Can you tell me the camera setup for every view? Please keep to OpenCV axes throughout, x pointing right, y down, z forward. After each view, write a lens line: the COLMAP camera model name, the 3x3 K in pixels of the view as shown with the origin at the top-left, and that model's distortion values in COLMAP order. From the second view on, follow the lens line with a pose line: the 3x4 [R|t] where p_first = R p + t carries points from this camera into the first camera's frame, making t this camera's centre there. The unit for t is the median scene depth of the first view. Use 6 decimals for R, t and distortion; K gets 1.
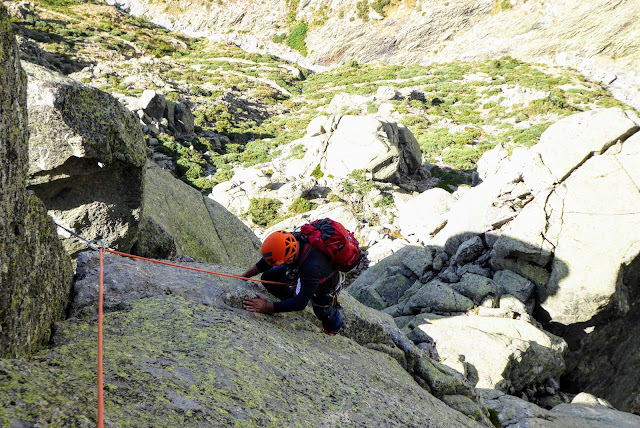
lens RADIAL K [[1008.4, 0, 332.2], [0, 1008.4, 181.6], [0, 0, 1]] dist [0.044664, 0.037990]
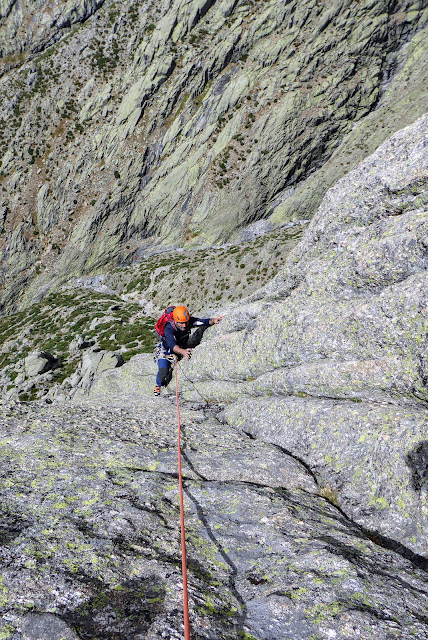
lens RADIAL K [[467.8, 0, 209.6], [0, 467.8, 316.7], [0, 0, 1]] dist [-0.004417, -0.002430]
pose [[0.774919, -0.477276, 0.414377, -0.035335], [0.467063, 0.874111, 0.133347, -0.043104], [-0.425854, 0.090207, 0.900284, -0.244807]]
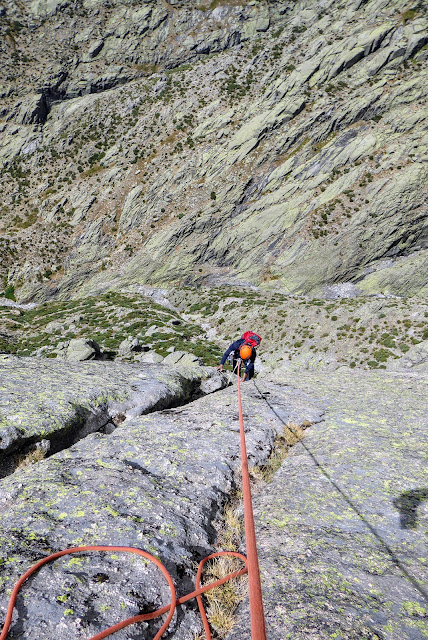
lens RADIAL K [[467.8, 0, 209.6], [0, 467.8, 316.7], [0, 0, 1]] dist [-0.004417, -0.002430]
pose [[0.908447, -0.174170, 0.379986, -0.047948], [0.185588, 0.982605, 0.006693, -0.027712], [-0.374542, 0.064441, 0.924968, -0.131267]]
